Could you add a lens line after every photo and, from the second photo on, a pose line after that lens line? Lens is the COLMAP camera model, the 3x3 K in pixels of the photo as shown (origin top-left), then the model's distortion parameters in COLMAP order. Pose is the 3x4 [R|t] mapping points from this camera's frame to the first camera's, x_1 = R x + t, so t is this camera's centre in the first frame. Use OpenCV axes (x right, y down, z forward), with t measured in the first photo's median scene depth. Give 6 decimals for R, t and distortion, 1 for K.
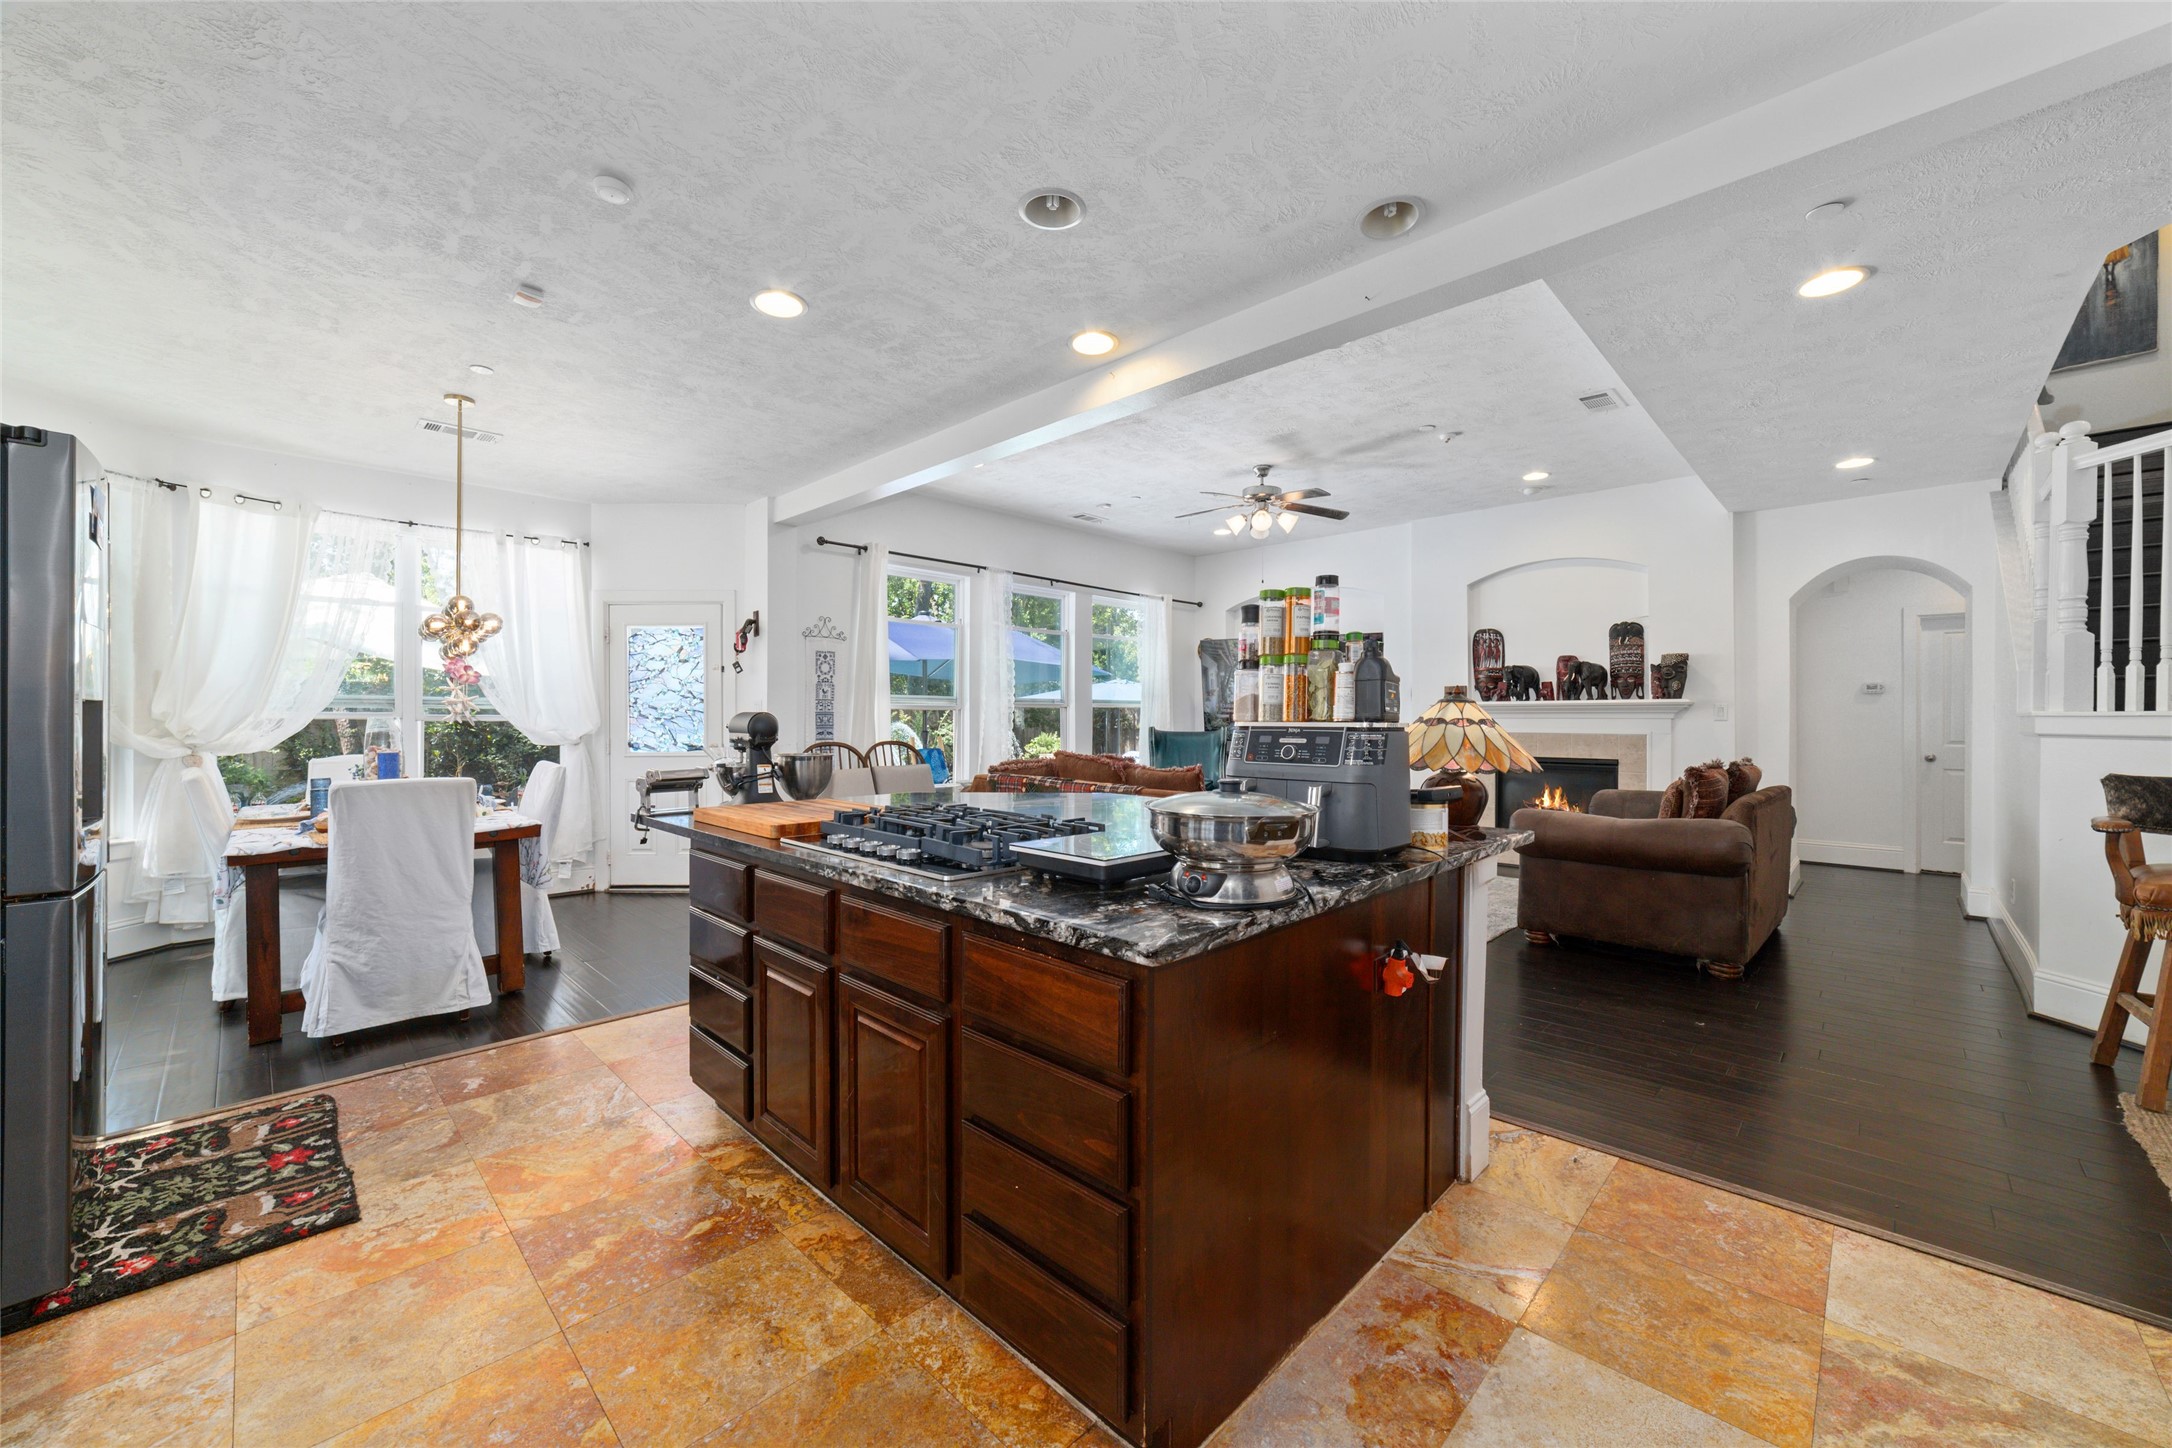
lens RADIAL K [[830.2, 0, 1087.9], [0, 830.2, 711.4], [0, 0, 1]] dist [-0.022336, 0.005791]
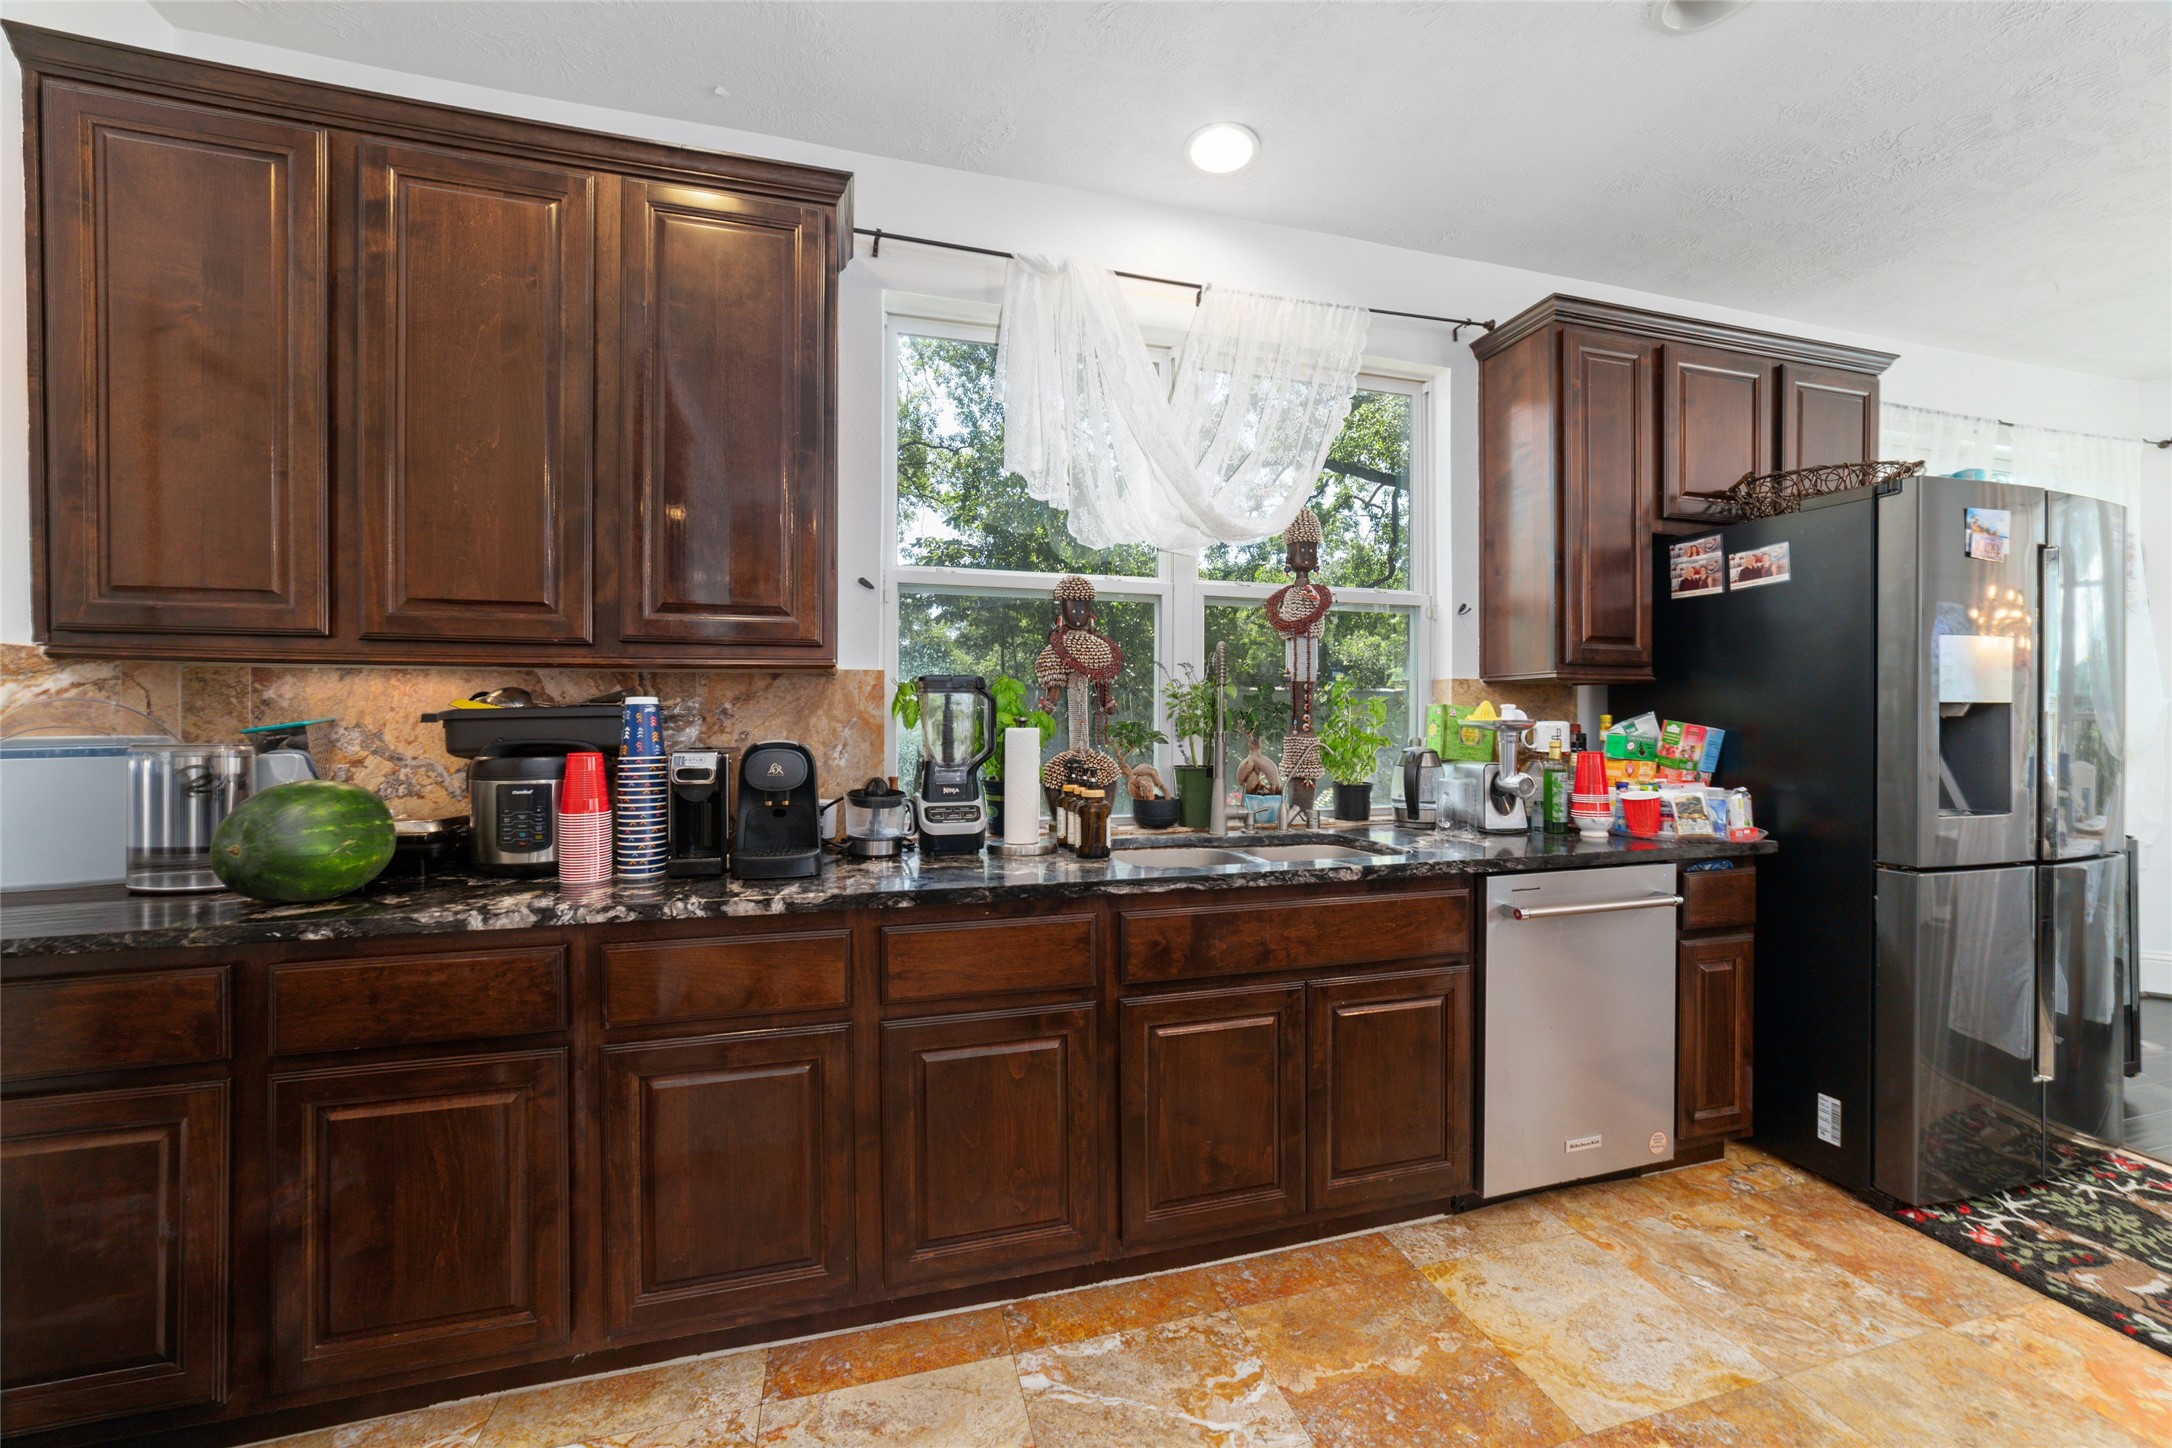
lens RADIAL K [[830.2, 0, 1104.2], [0, 830.2, 724.9], [0, 0, 1]] dist [-0.022336, 0.005791]
pose [[-0.498866, 0.001007, -0.866678, 0.091829], [0.004707, 0.999988, -0.001548, 0.004542], [0.866666, -0.004851, -0.498865, 0.160868]]
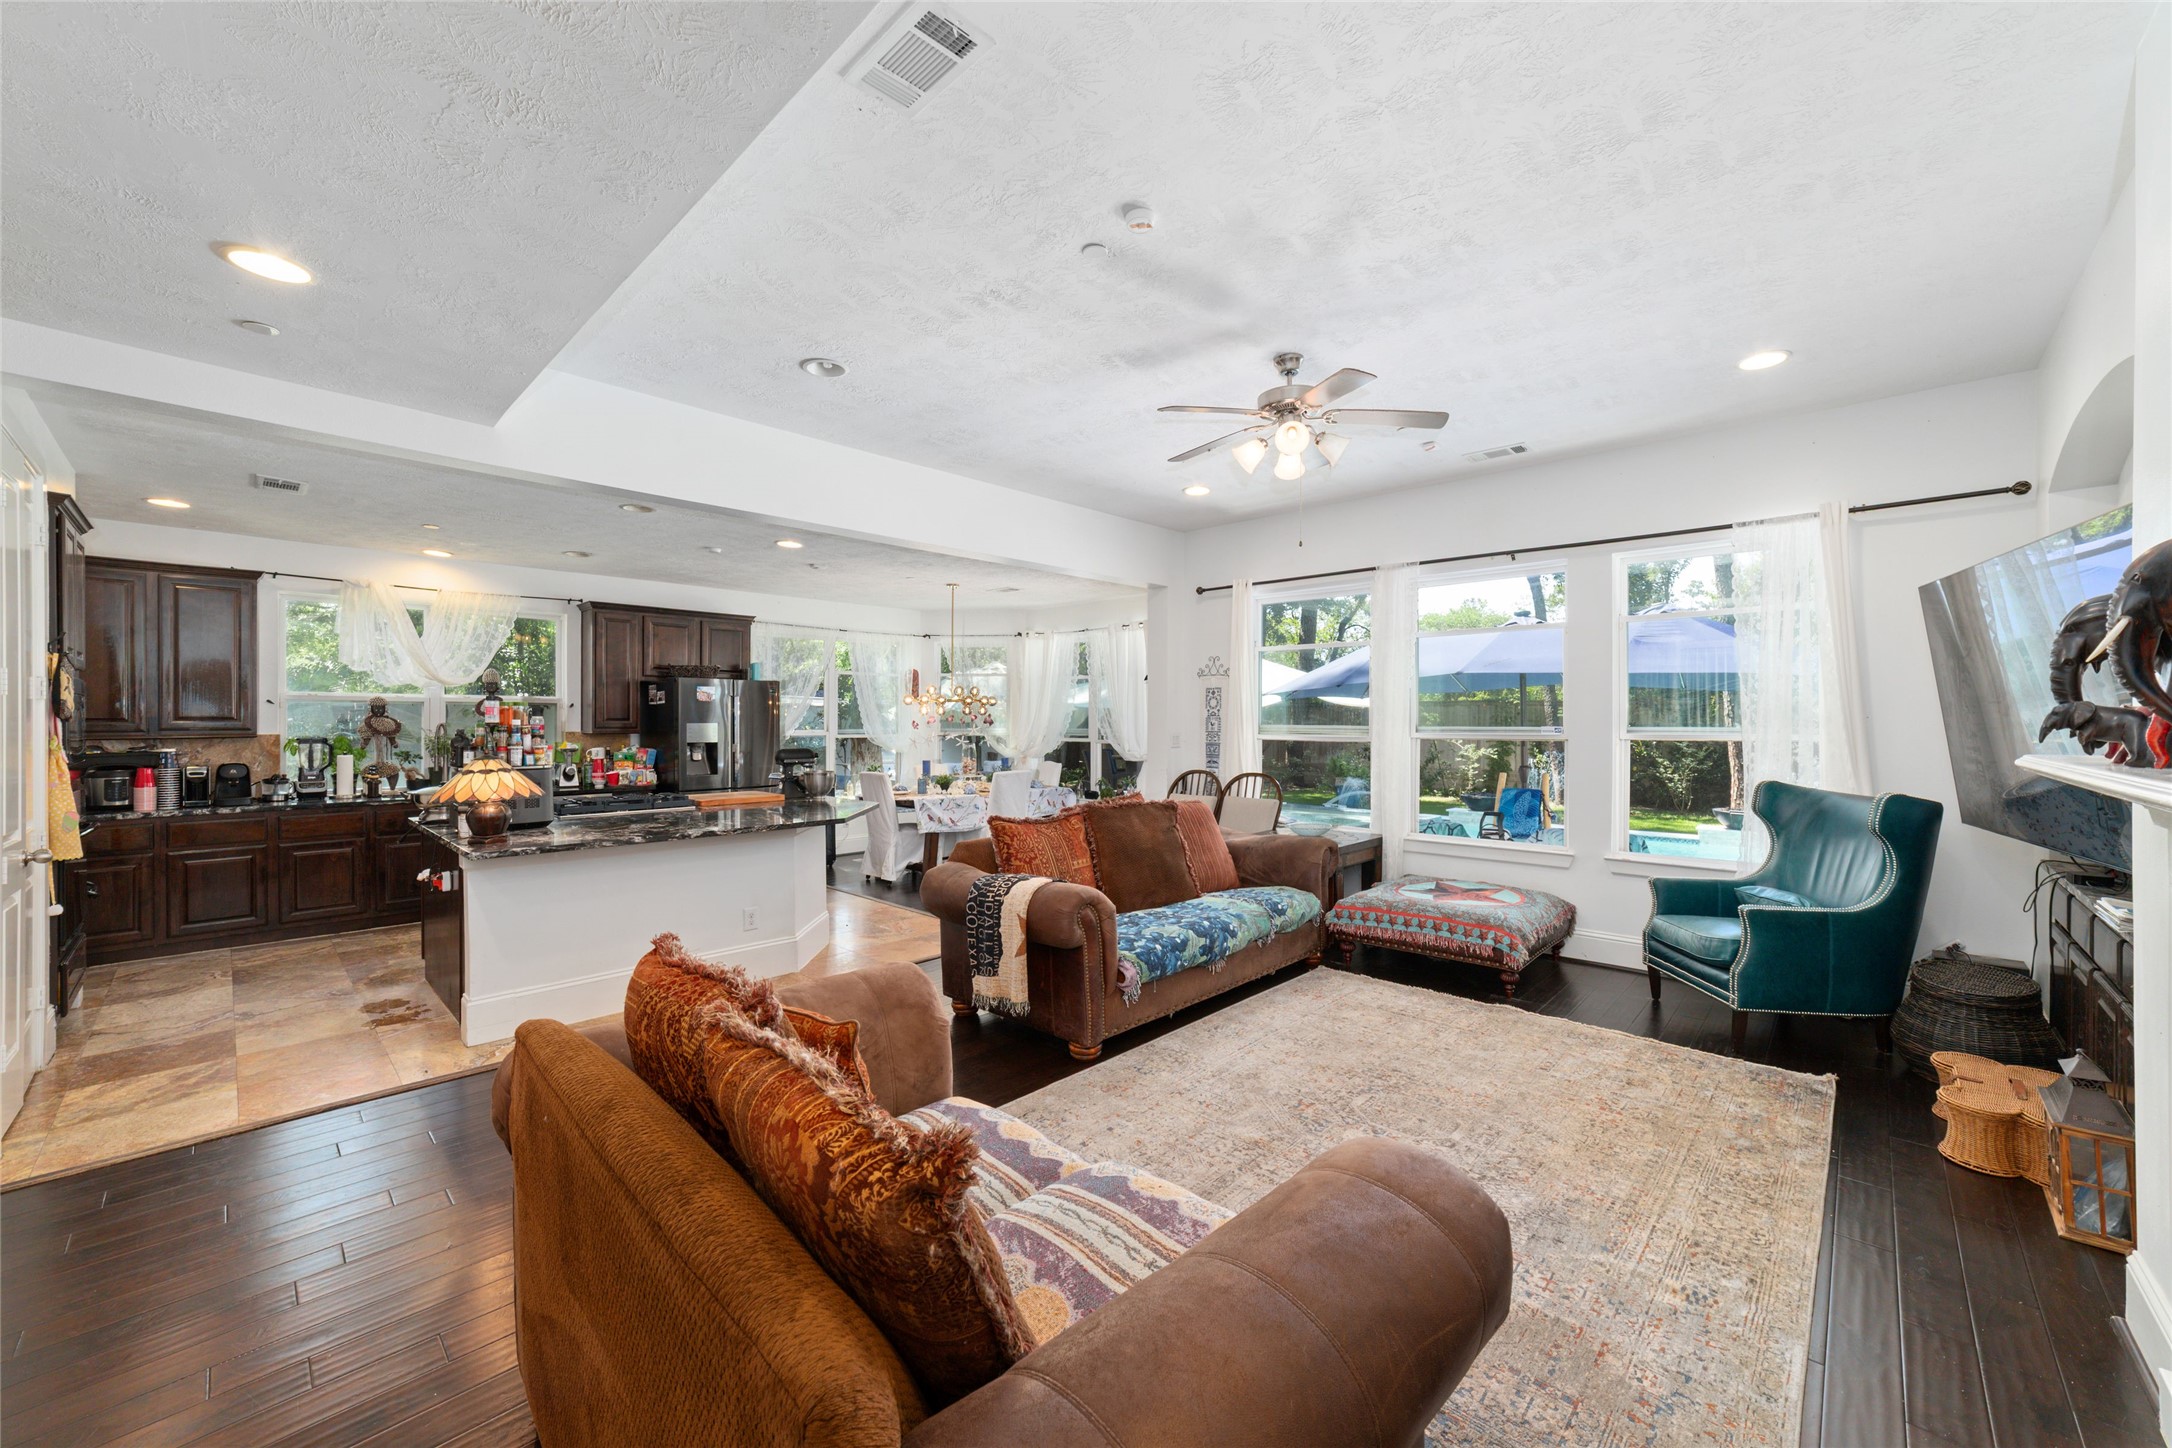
lens RADIAL K [[830.2, 0, 1091.7], [0, 830.2, 709.2], [0, 0, 1]] dist [-0.022336, 0.005791]
pose [[0.017604, -0.016176, -0.999714, 0.796888], [0.006354, 0.999851, -0.016066, -0.027717], [0.999825, -0.006070, 0.017704, 0.828098]]
